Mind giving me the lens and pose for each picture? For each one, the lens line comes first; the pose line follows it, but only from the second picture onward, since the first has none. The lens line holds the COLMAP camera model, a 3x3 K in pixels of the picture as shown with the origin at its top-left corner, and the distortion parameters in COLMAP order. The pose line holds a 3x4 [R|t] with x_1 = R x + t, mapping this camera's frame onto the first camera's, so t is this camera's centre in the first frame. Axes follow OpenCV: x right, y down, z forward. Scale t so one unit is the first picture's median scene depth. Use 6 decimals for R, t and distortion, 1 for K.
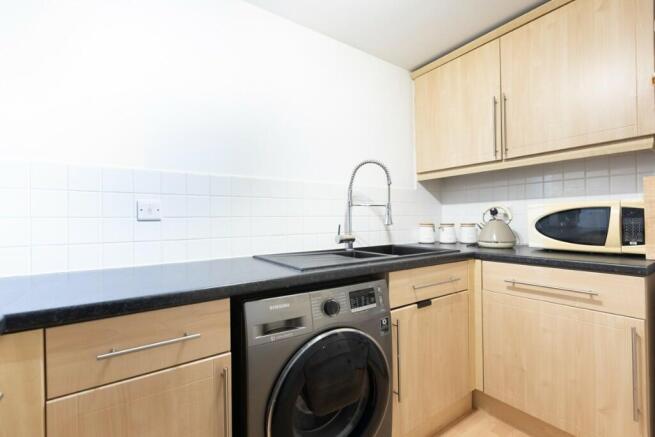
lens RADIAL K [[299.1, 0, 327.5], [0, 299.1, 218.5], [0, 0, 1]] dist [-0.001246, 0.000075]
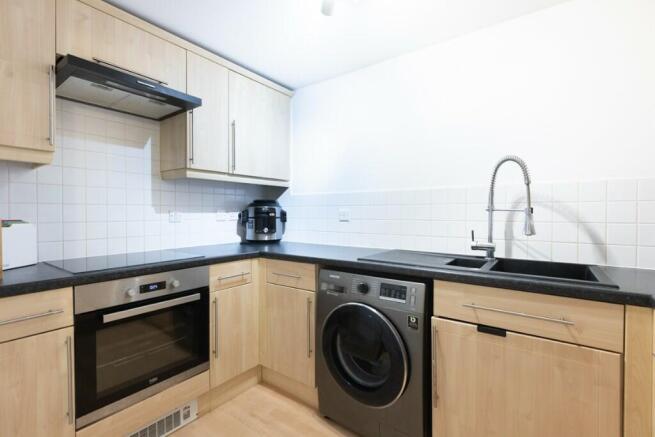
lens RADIAL K [[299.1, 0, 327.5], [0, 299.1, 218.5], [0, 0, 1]] dist [-0.001246, 0.000075]
pose [[0.319798, 0.029326, -0.947032, 1.082521], [-0.001510, 0.999535, 0.030441, -0.062712], [0.947484, -0.008305, 0.319694, 0.330385]]
